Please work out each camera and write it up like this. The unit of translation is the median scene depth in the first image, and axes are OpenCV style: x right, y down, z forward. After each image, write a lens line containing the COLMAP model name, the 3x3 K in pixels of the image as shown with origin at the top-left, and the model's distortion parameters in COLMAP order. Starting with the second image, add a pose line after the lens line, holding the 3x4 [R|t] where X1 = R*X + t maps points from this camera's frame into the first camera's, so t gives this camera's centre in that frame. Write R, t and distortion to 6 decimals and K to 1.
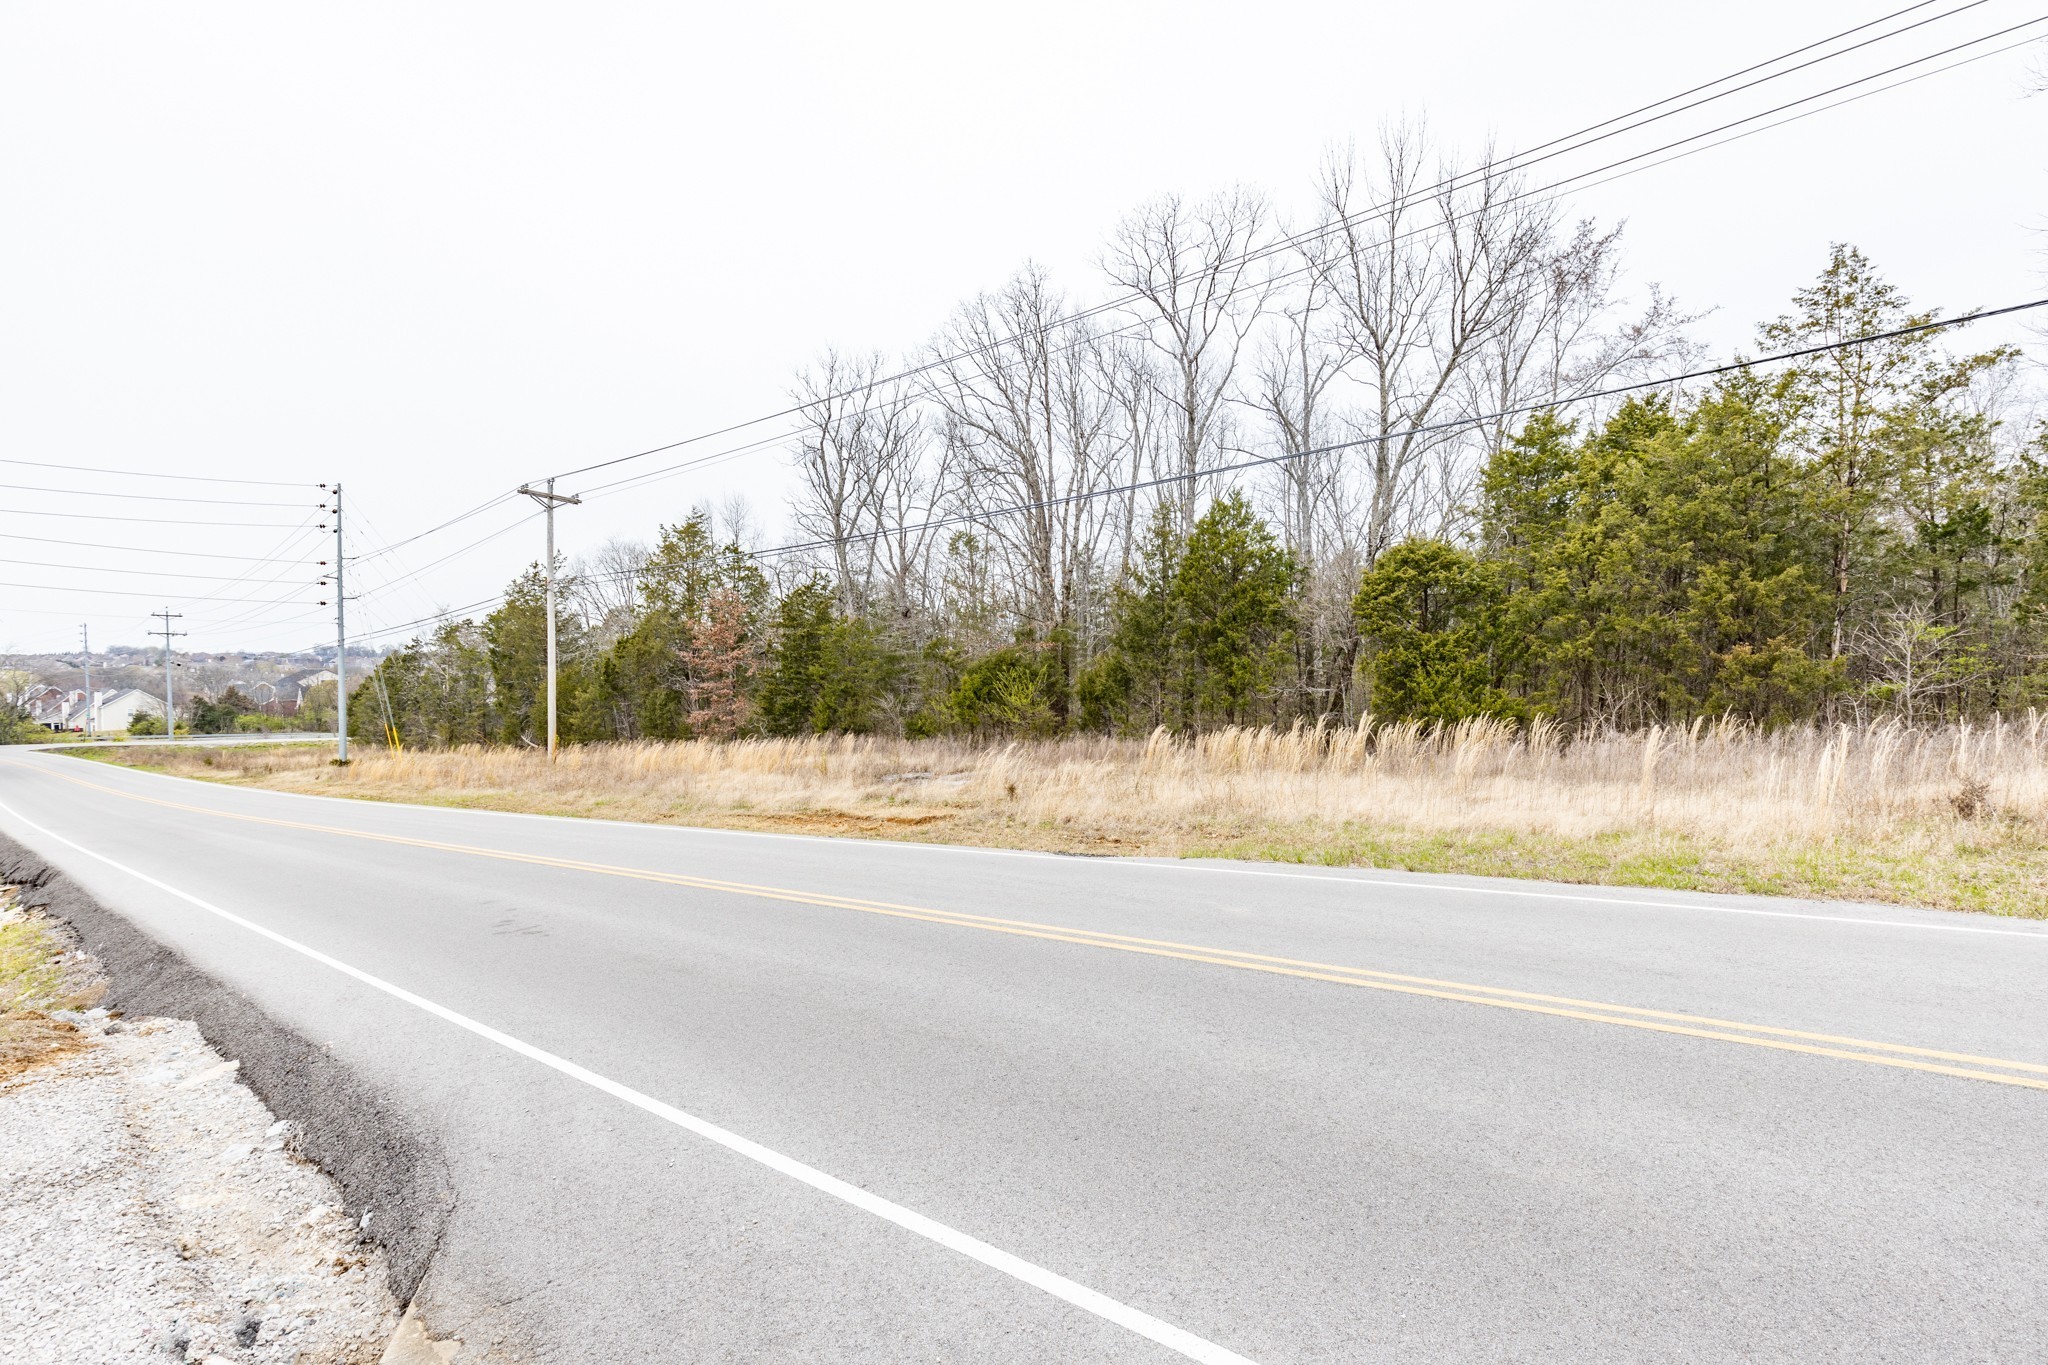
lens RADIAL K [[921.8, 0, 1024.0], [0, 921.8, 682.5], [0, 0, 1]] dist [0.002995, 0.000599]
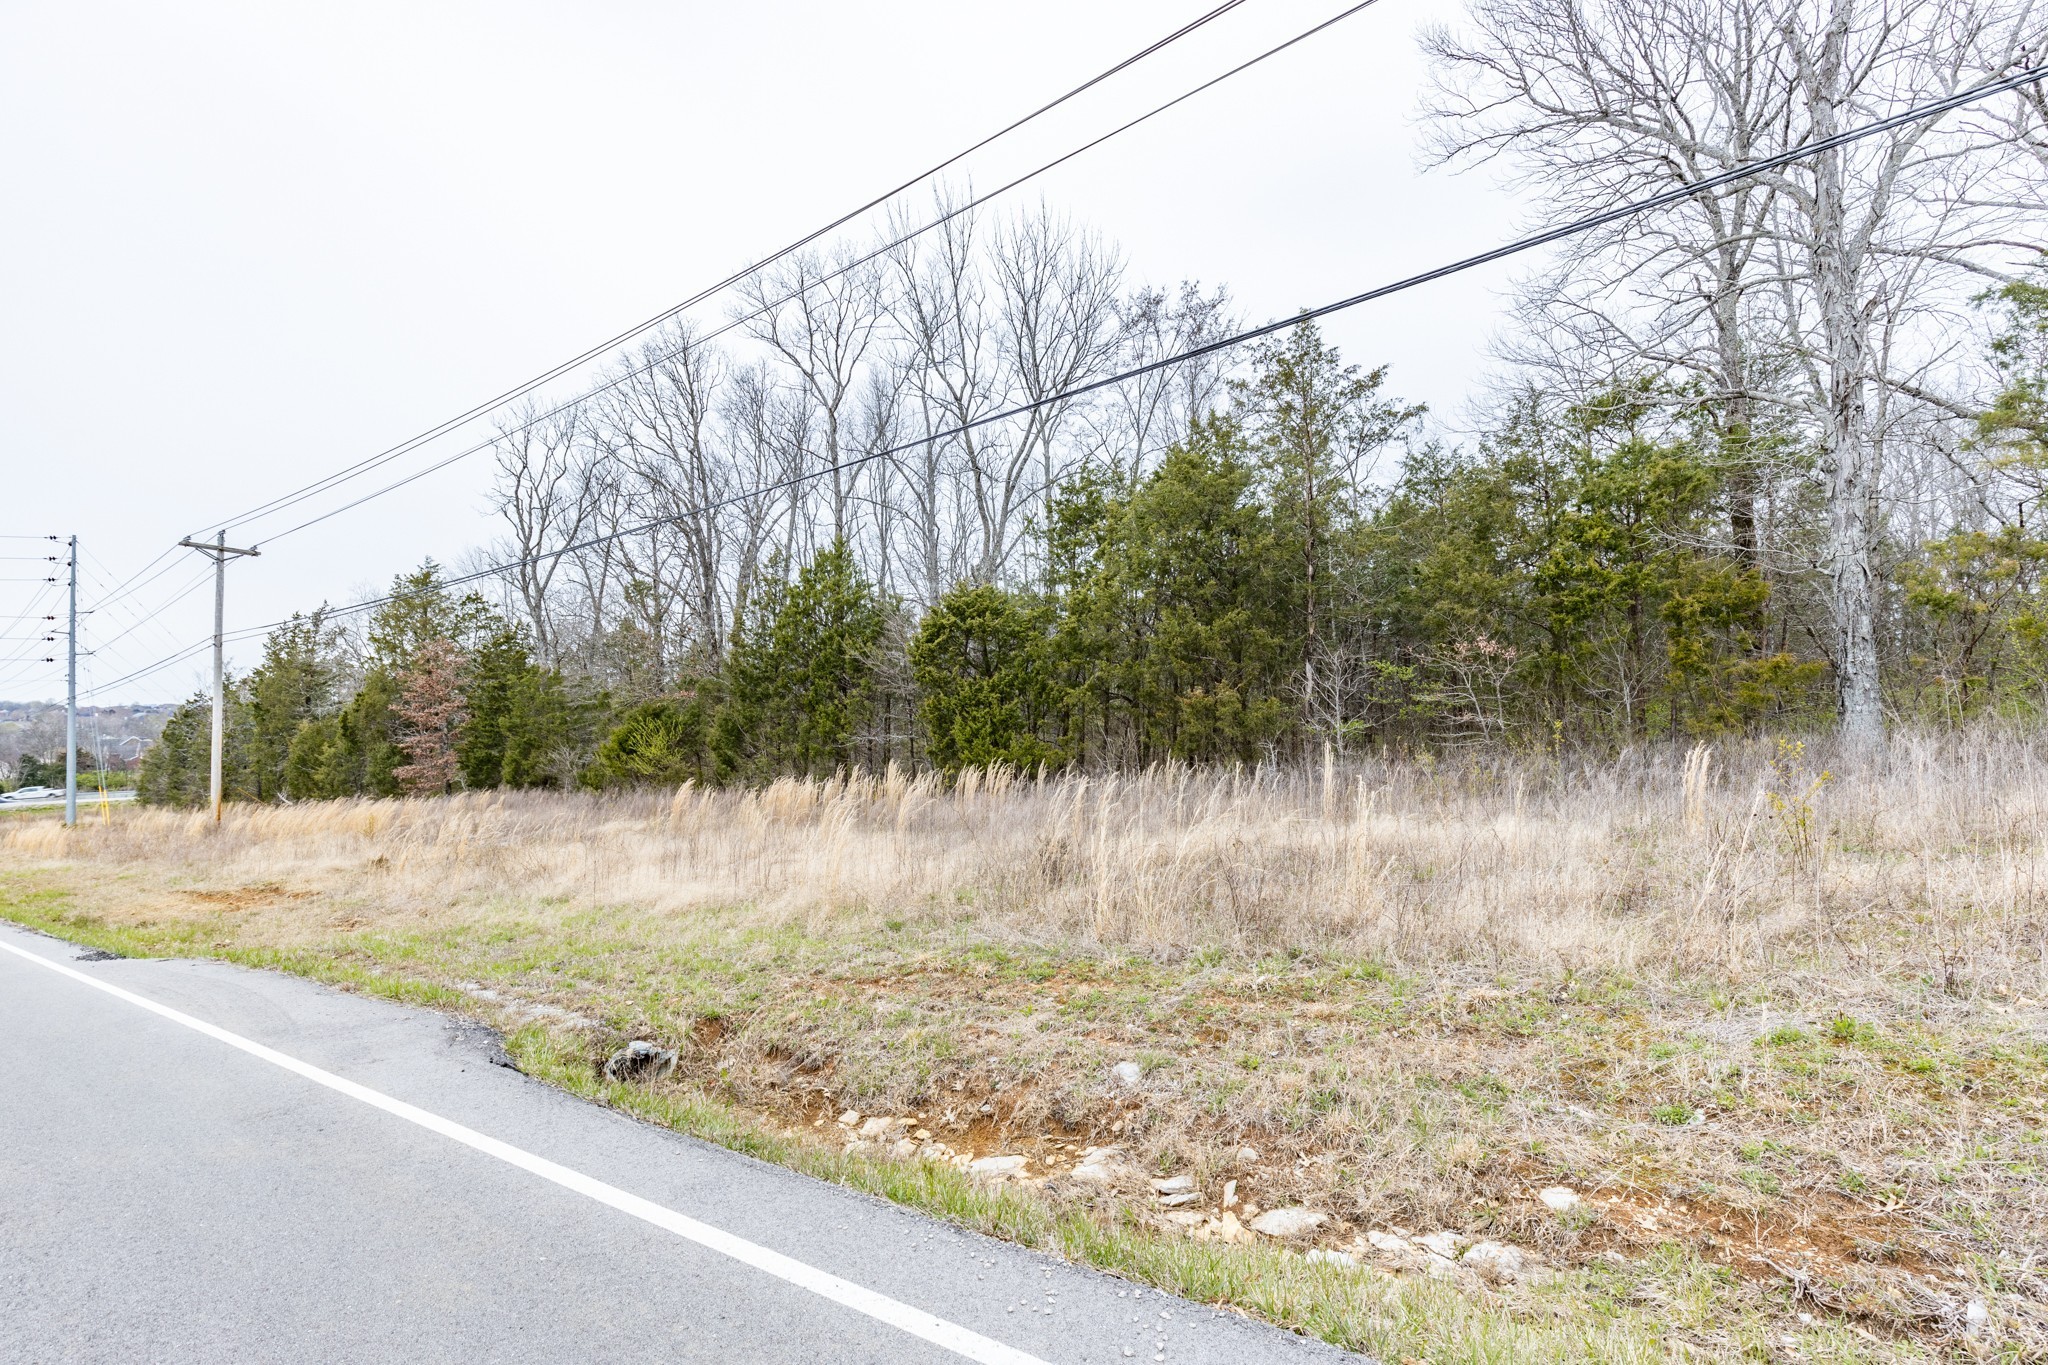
lens RADIAL K [[916.8, 0, 1024.0], [0, 916.8, 682.5], [0, 0, 1]] dist [-0.000602, -0.000044]
pose [[0.997705, -0.021514, 0.064200, 0.255638], [0.023843, 0.999077, -0.035725, -0.007502], [-0.063372, 0.037174, 0.997297, -0.002749]]
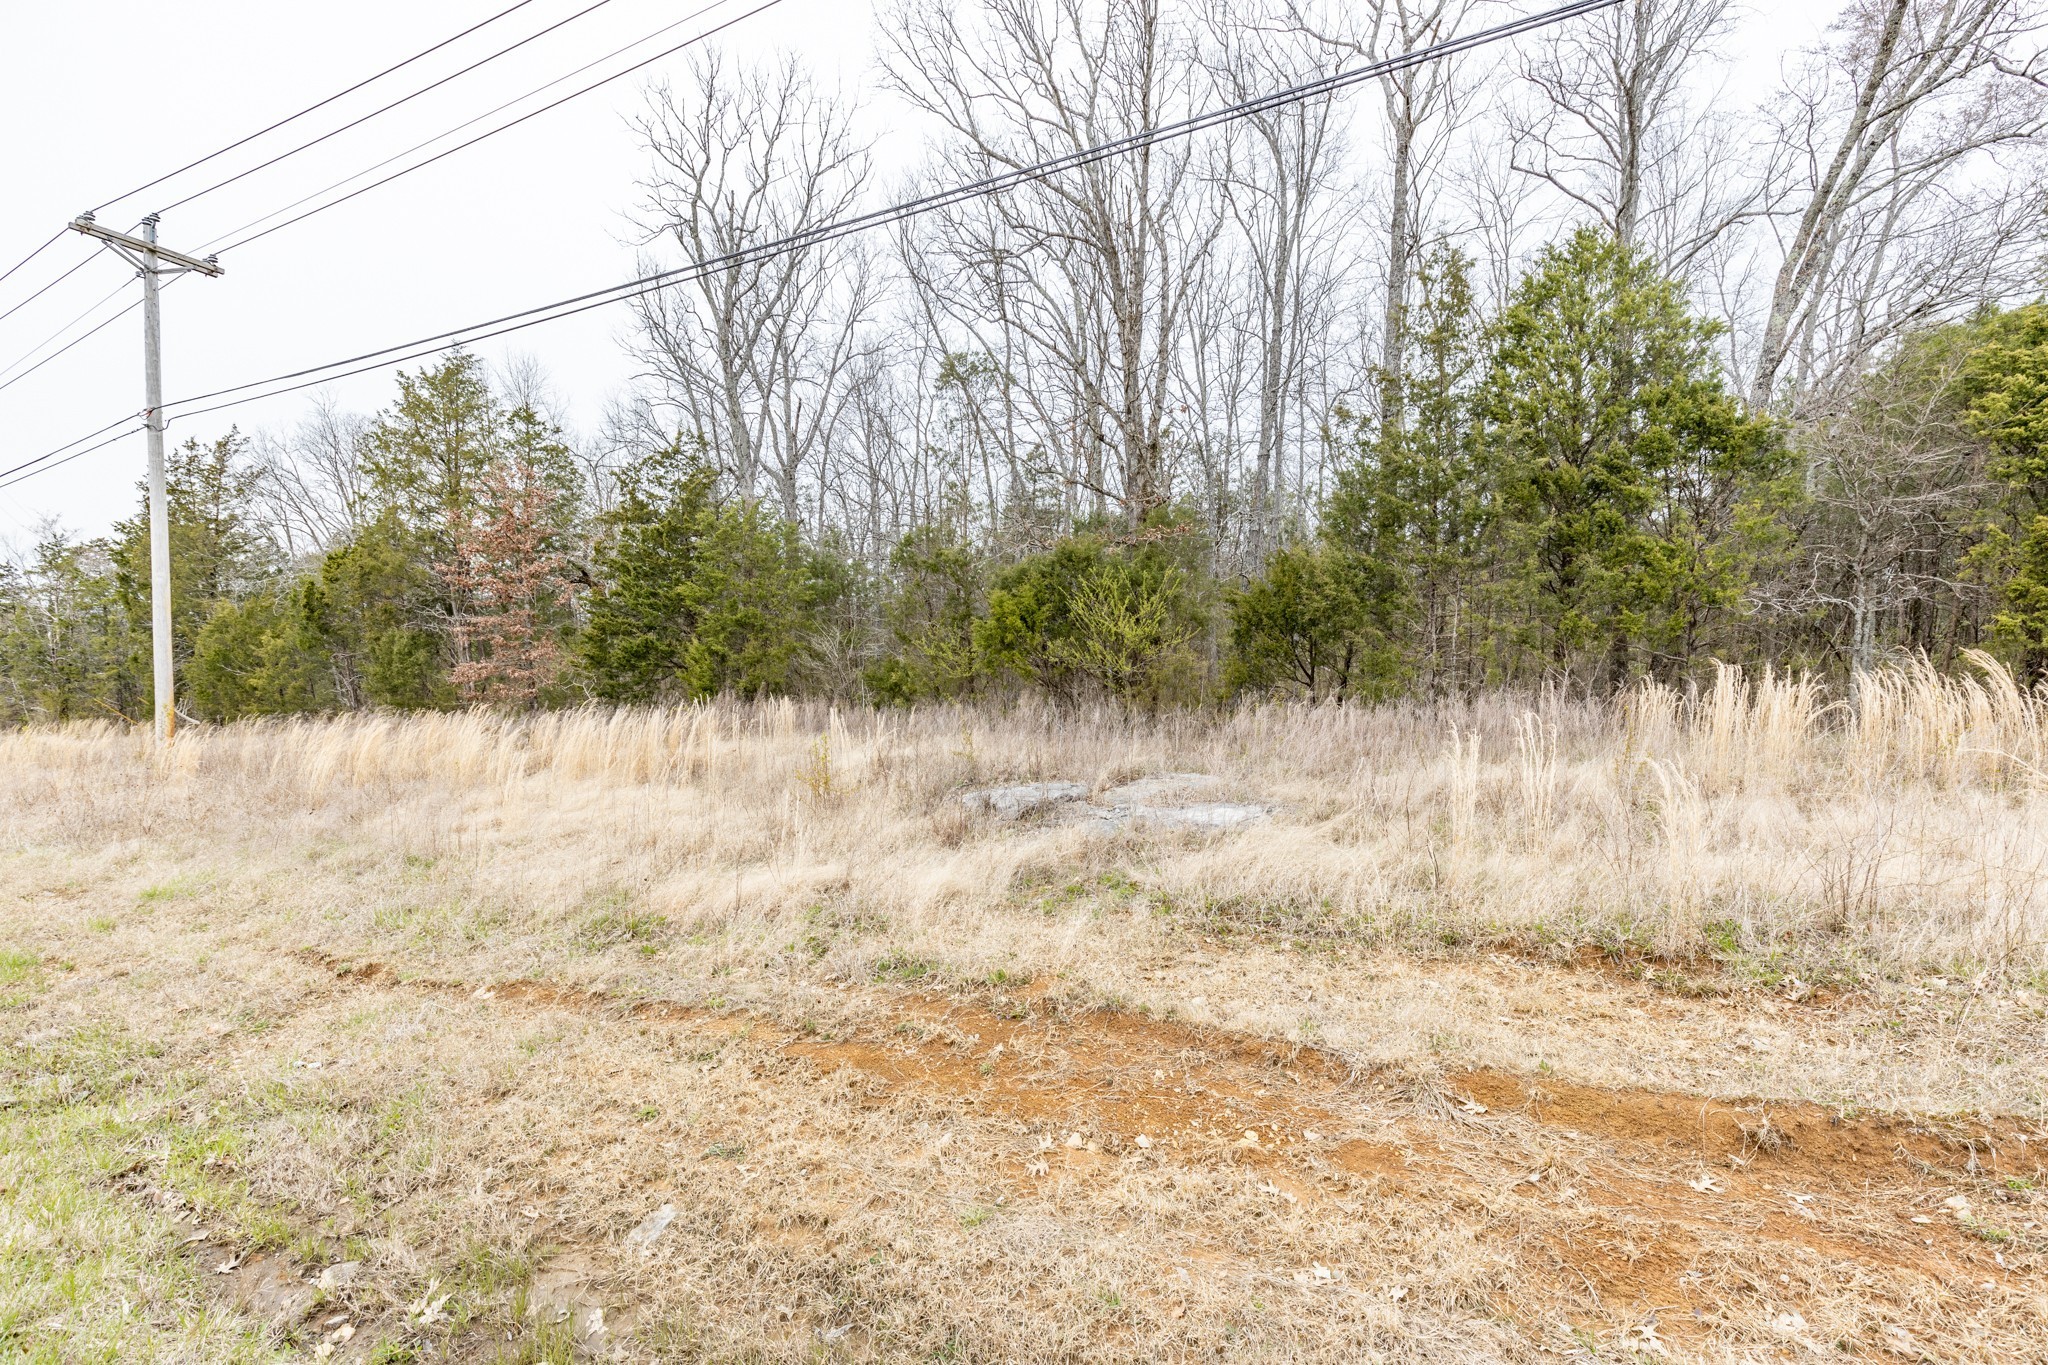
lens RADIAL K [[921.8, 0, 1024.0], [0, 921.8, 682.5], [0, 0, 1]] dist [0.002995, 0.000599]
pose [[0.980368, -0.001371, 0.197173, -0.128455], [-0.005462, 0.999403, 0.034110, 0.023621], [-0.197102, -0.034518, 0.979775, 0.371957]]
